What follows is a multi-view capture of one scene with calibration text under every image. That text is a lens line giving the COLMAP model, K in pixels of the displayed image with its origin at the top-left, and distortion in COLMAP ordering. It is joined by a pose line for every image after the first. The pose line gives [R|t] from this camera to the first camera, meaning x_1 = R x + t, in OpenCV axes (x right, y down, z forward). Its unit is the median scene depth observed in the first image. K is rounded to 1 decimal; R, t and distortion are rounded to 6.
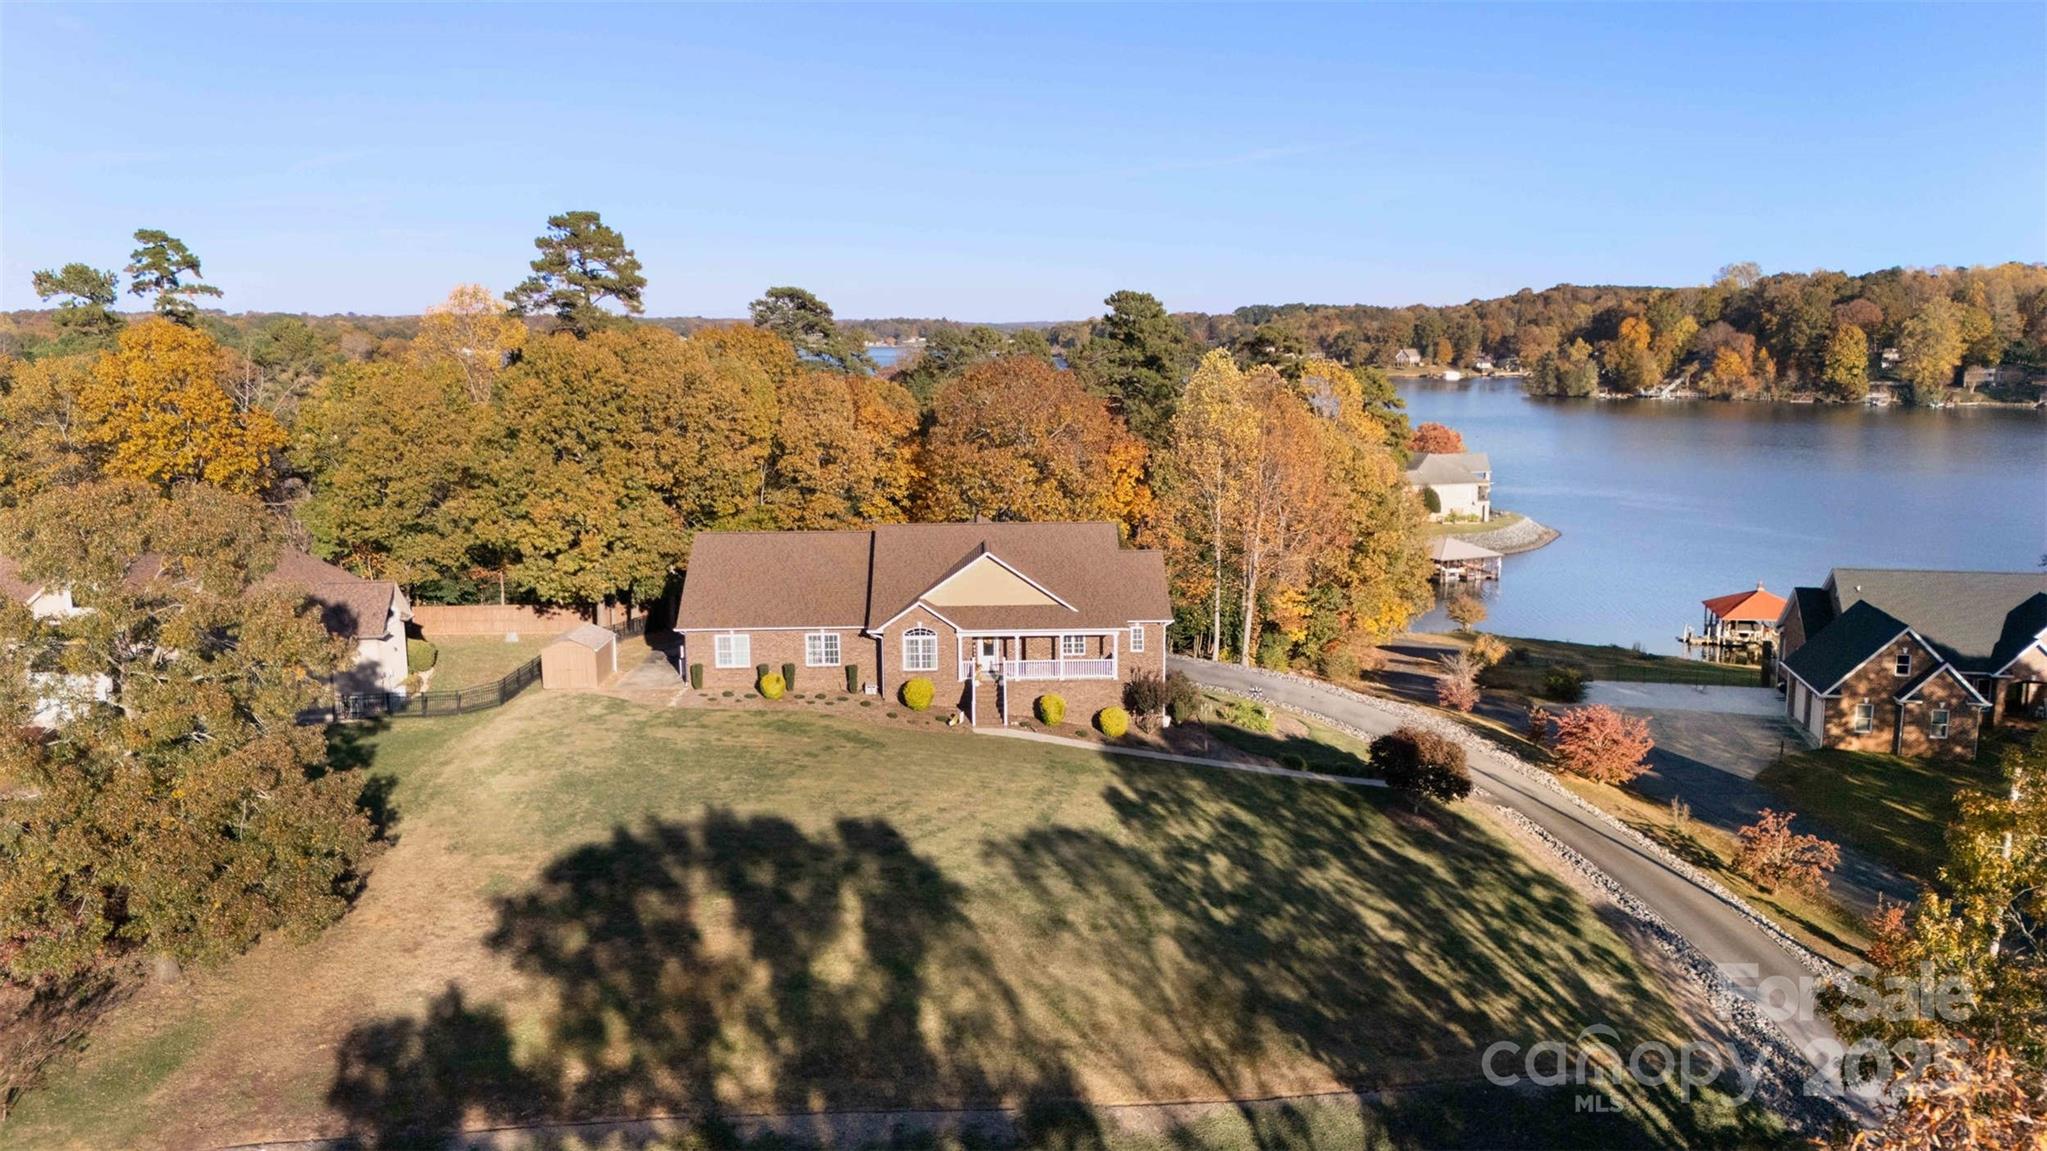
lens RADIAL K [[1506.9, 0, 1023.5], [0, 1506.9, 575.5], [0, 0, 1]] dist [0.078186, -0.087271]
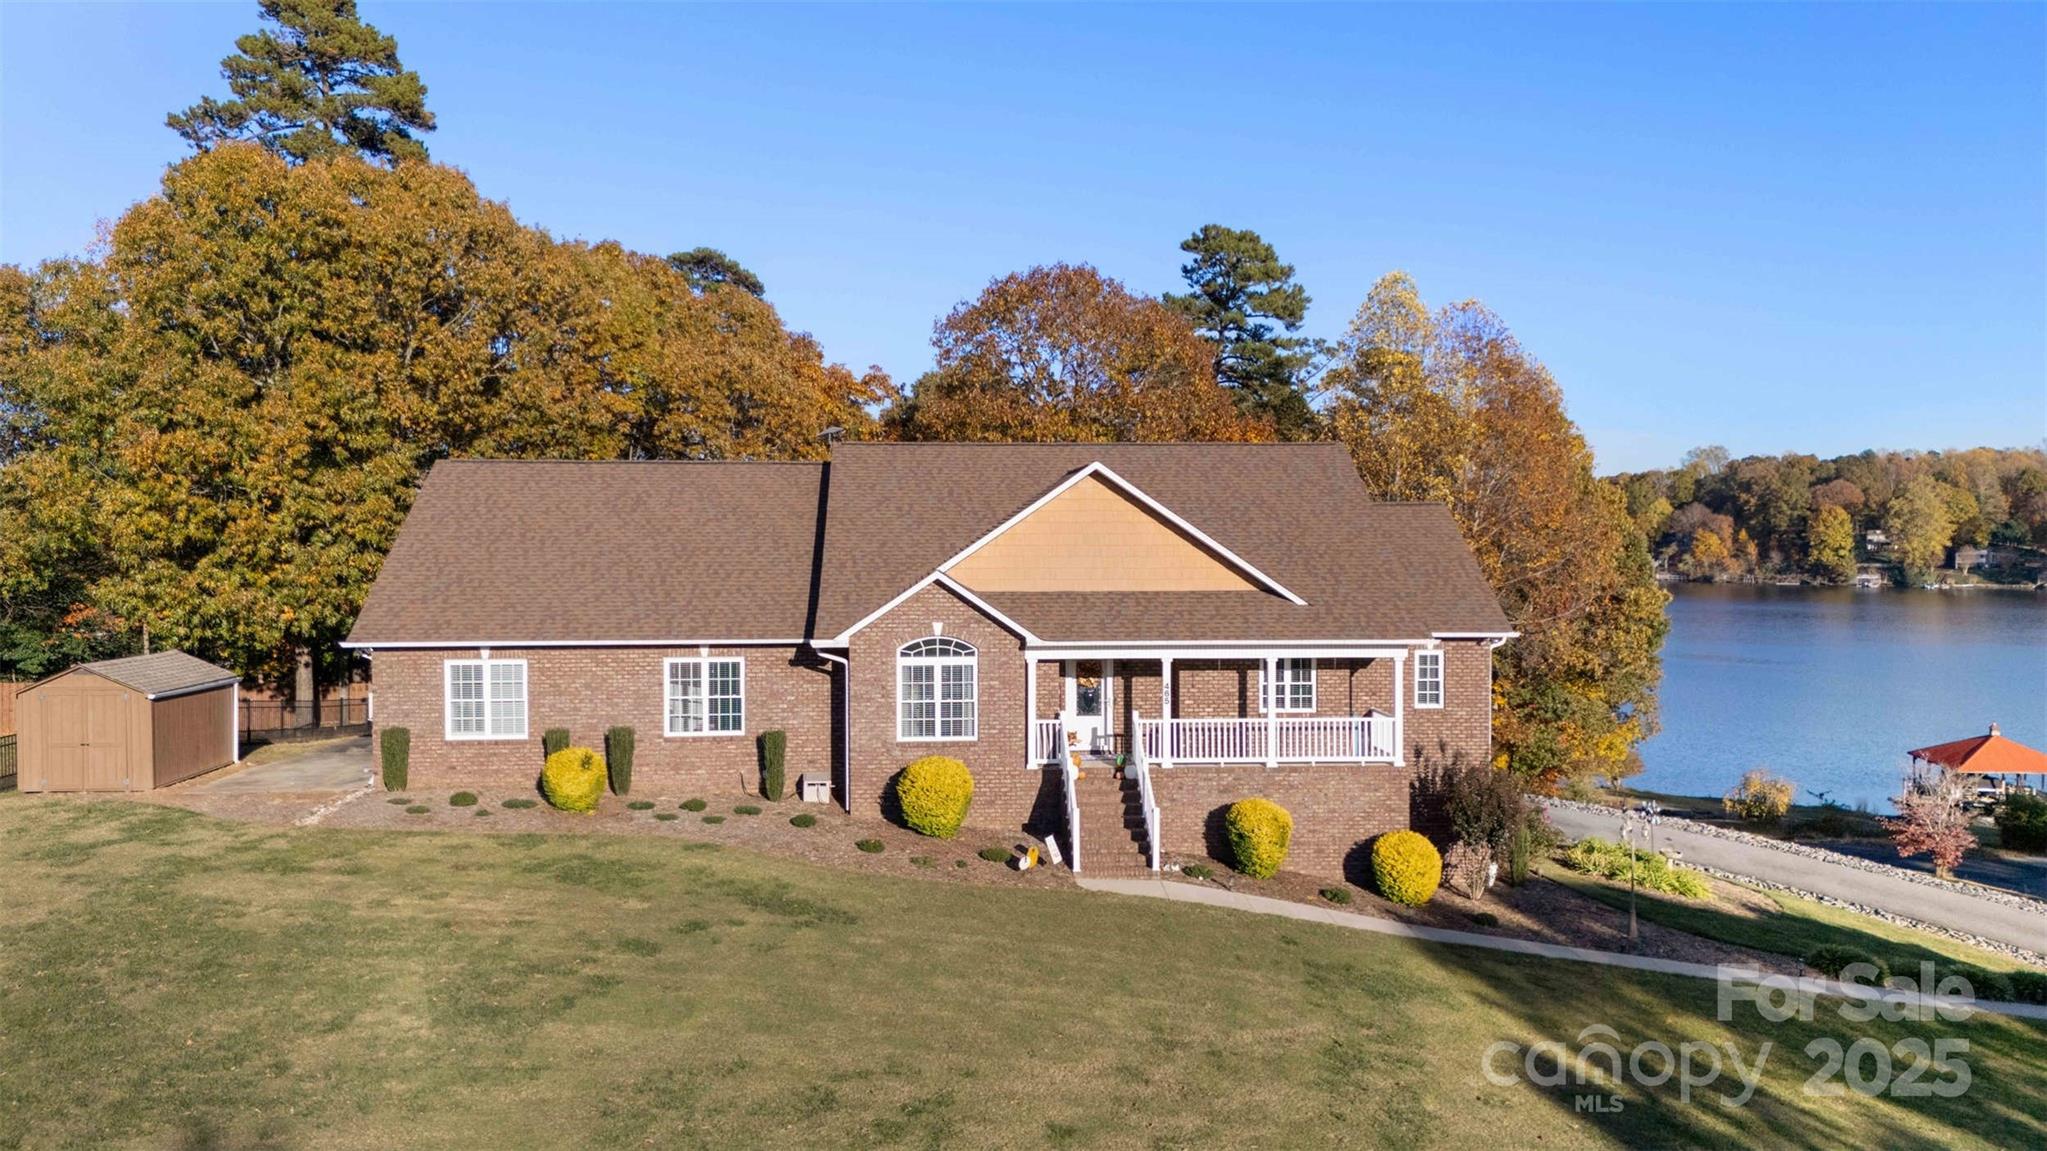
lens RADIAL K [[1506.9, 0, 1023.5], [0, 1506.9, 575.5], [0, 0, 1]] dist [0.078186, -0.087271]
pose [[0.999253, 0.004756, 0.038342, -0.041909], [0.000395, 0.991084, -0.133237, 0.050438], [-0.038634, 0.133153, 0.990342, 0.400133]]
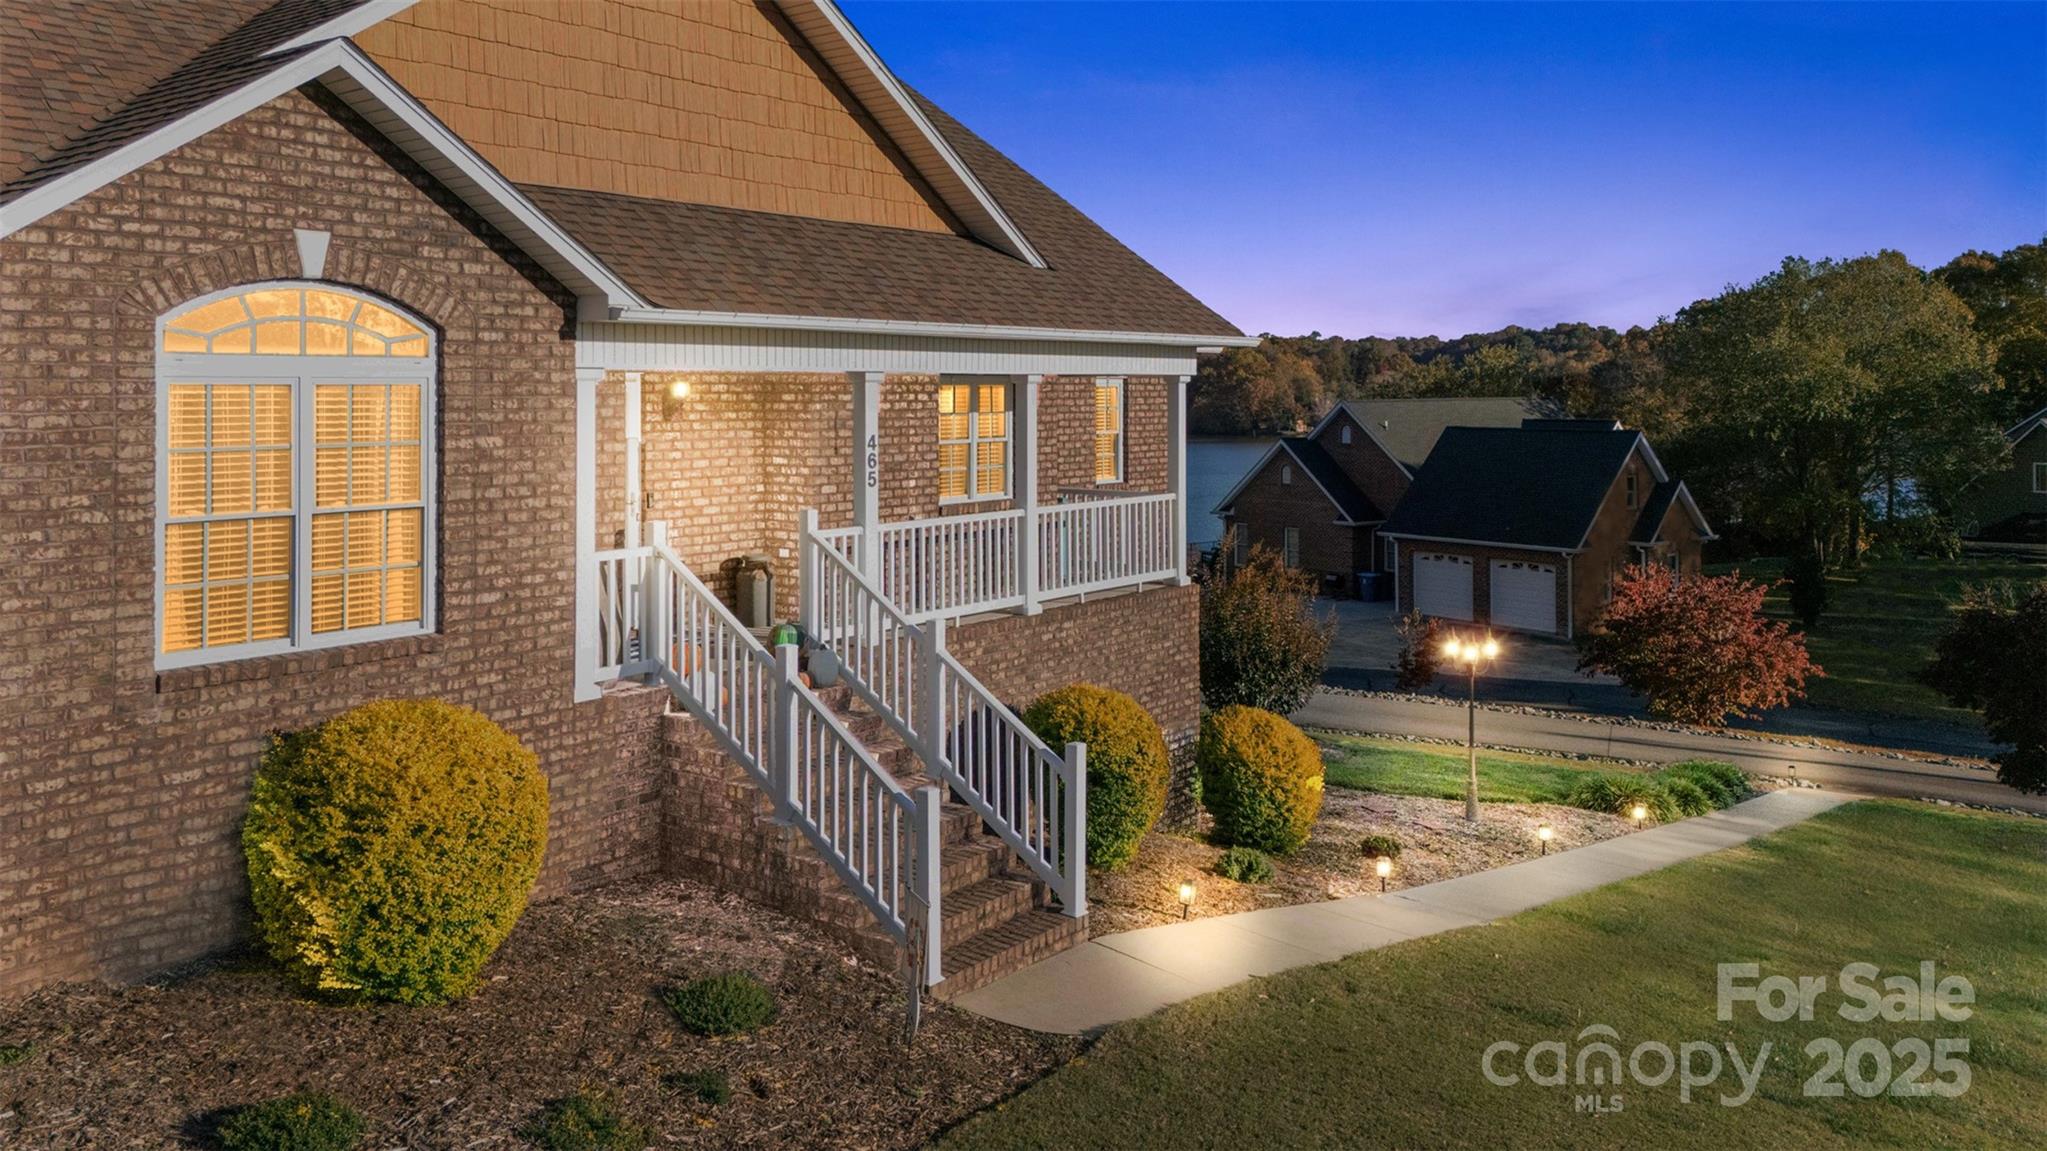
lens RADIAL K [[1506.9, 0, 1023.5], [0, 1506.9, 575.5], [0, 0, 1]] dist [0.078186, -0.087271]
pose [[0.673574, -0.084515, 0.734272, -0.084218], [0.106991, 0.994127, 0.016278, 0.042671], [-0.731335, 0.067596, 0.678661, 0.602039]]
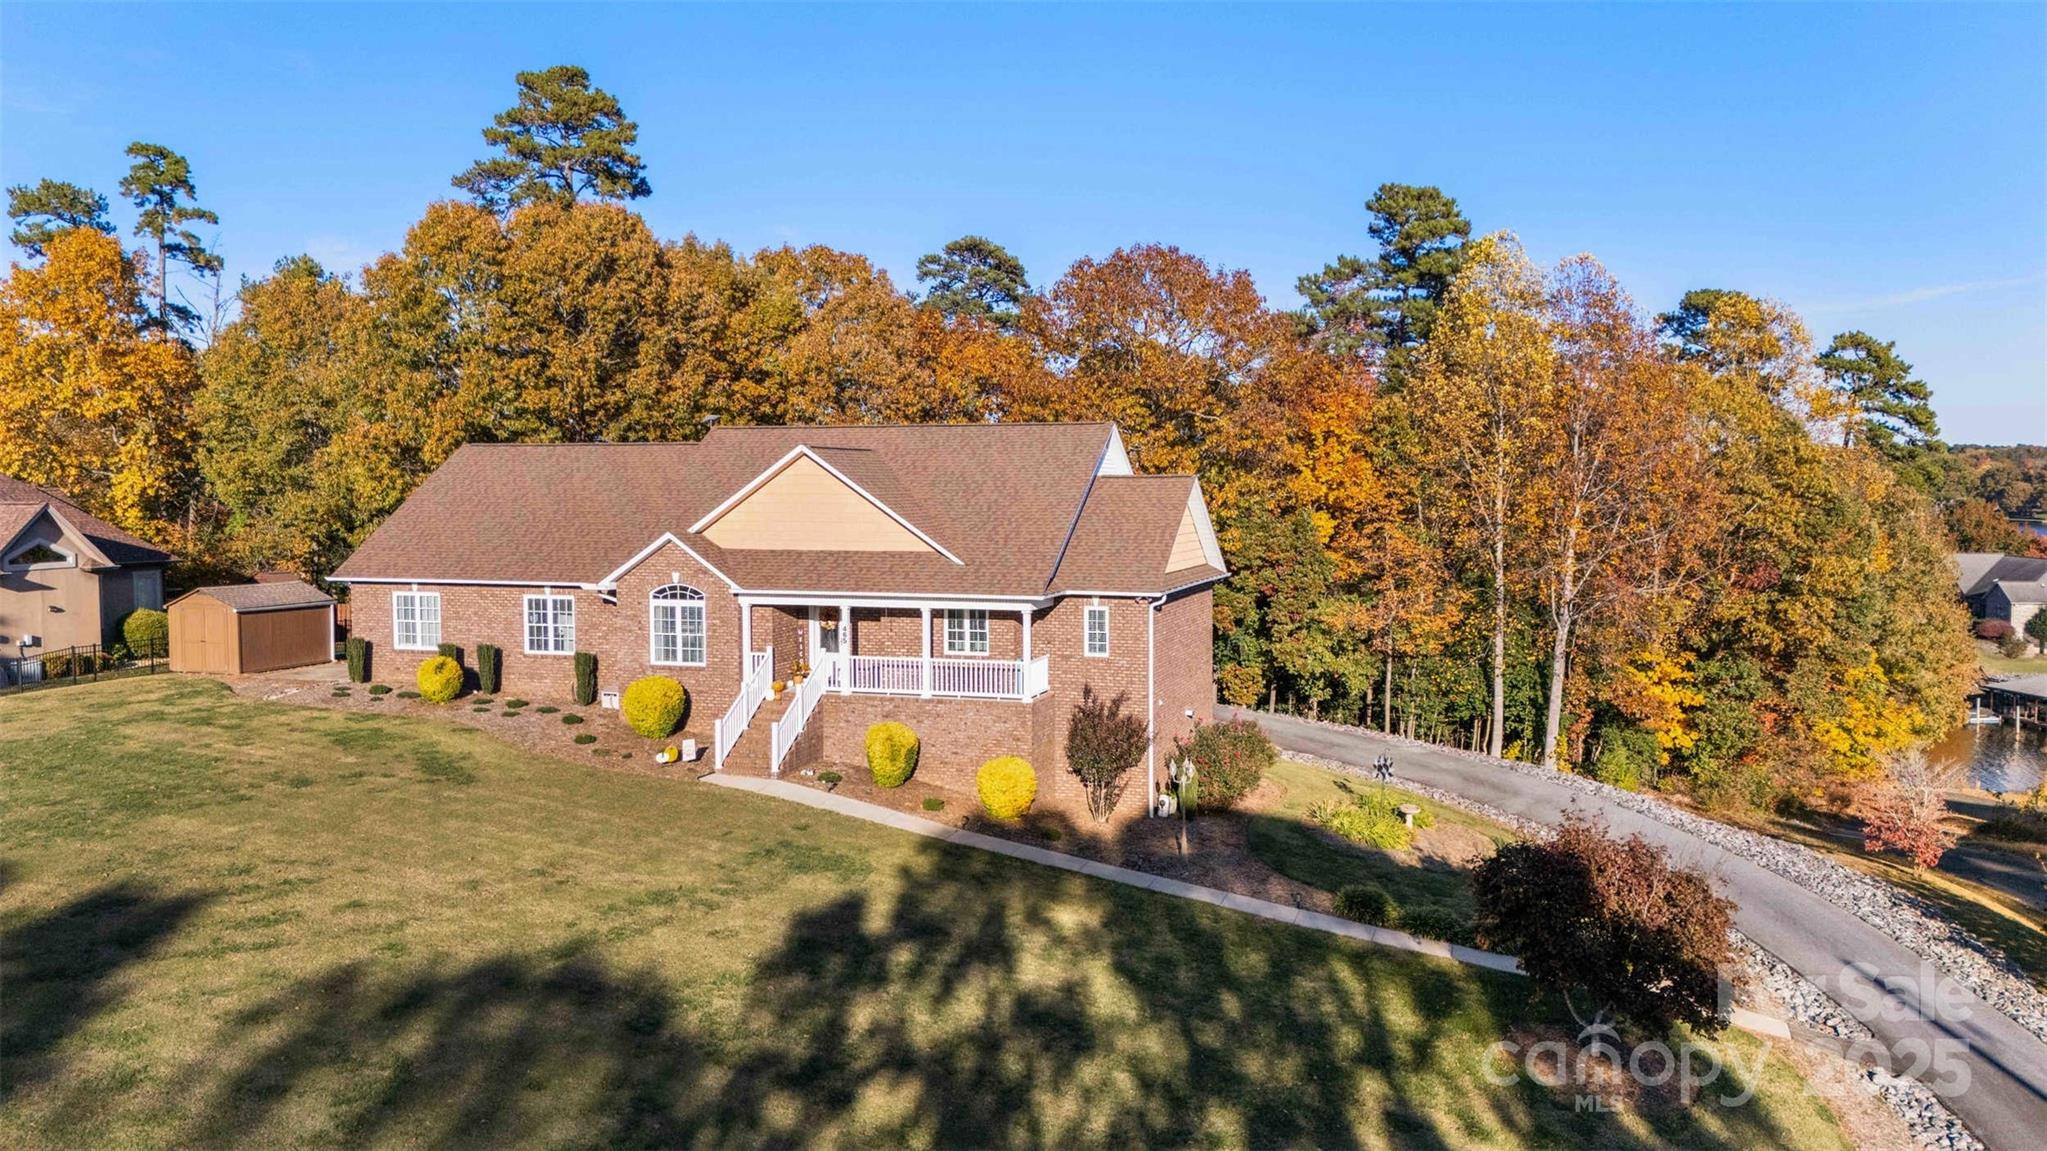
lens RADIAL K [[1542.5, 0, 1023.5], [0, 1542.5, 575.5], [0, 0, 1]] dist [0.091462, -0.144061]
pose [[0.936602, 0.025476, -0.349468, 0.164605], [-0.061096, 0.993949, -0.091286, 0.051088], [0.345028, 0.106849, 0.932491, 0.363116]]
